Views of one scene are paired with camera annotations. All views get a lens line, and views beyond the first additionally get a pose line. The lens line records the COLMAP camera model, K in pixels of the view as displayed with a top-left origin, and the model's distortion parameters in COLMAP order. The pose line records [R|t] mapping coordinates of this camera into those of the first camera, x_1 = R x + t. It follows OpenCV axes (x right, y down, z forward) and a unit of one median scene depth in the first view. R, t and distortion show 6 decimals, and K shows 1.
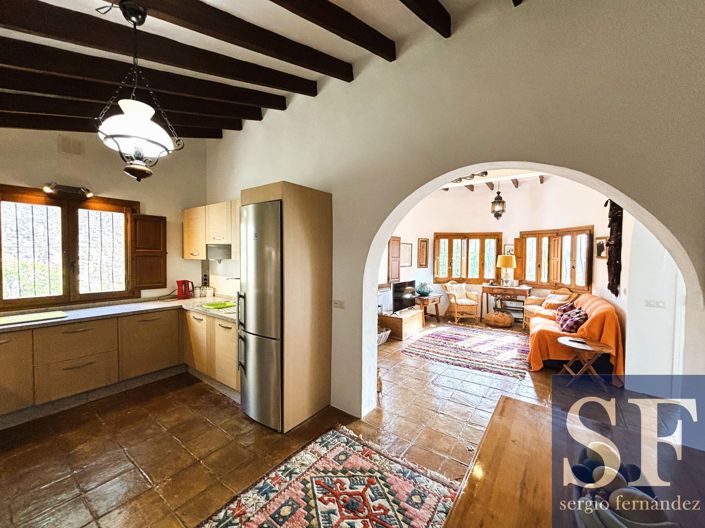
lens RADIAL K [[280.8, 0, 352.6], [0, 280.8, 263.6], [0, 0, 1]] dist [-0.008187, 0.000718]
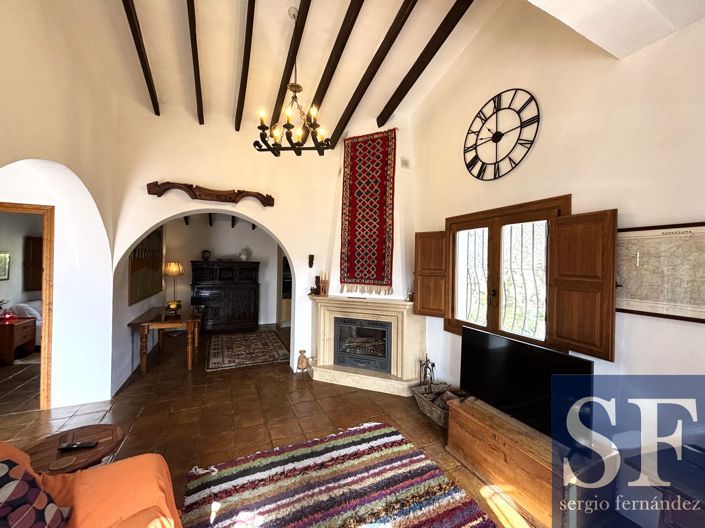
lens RADIAL K [[280.8, 0, 351.5], [0, 280.8, 260.4], [0, 0, 1]] dist [-0.008187, 0.000718]
pose [[-0.473512, -0.022129, -0.880509, 0.580804], [-0.049736, 0.998761, 0.001646, -0.029554], [0.879382, 0.044572, -0.474026, 0.923424]]
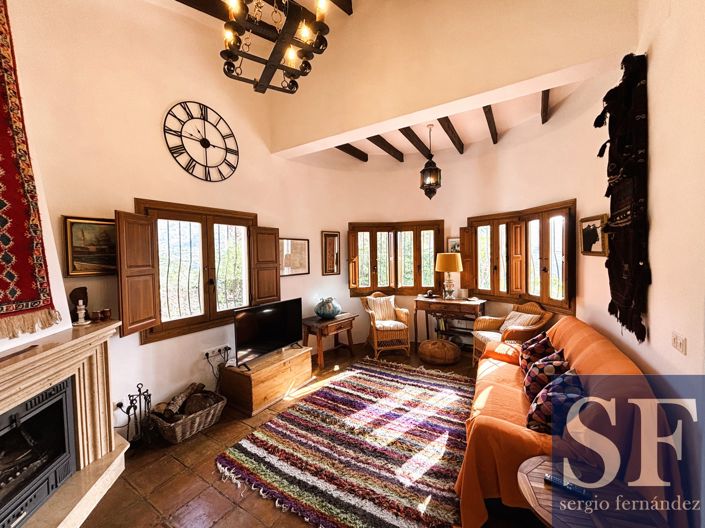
lens RADIAL K [[280.8, 0, 351.1], [0, 280.8, 262.2], [0, 0, 1]] dist [-0.008187, 0.000718]
pose [[0.997050, -0.031703, 0.069898, 0.294904], [0.031988, 0.999484, -0.002967, -0.014320], [-0.069768, 0.005194, 0.997550, 0.380600]]
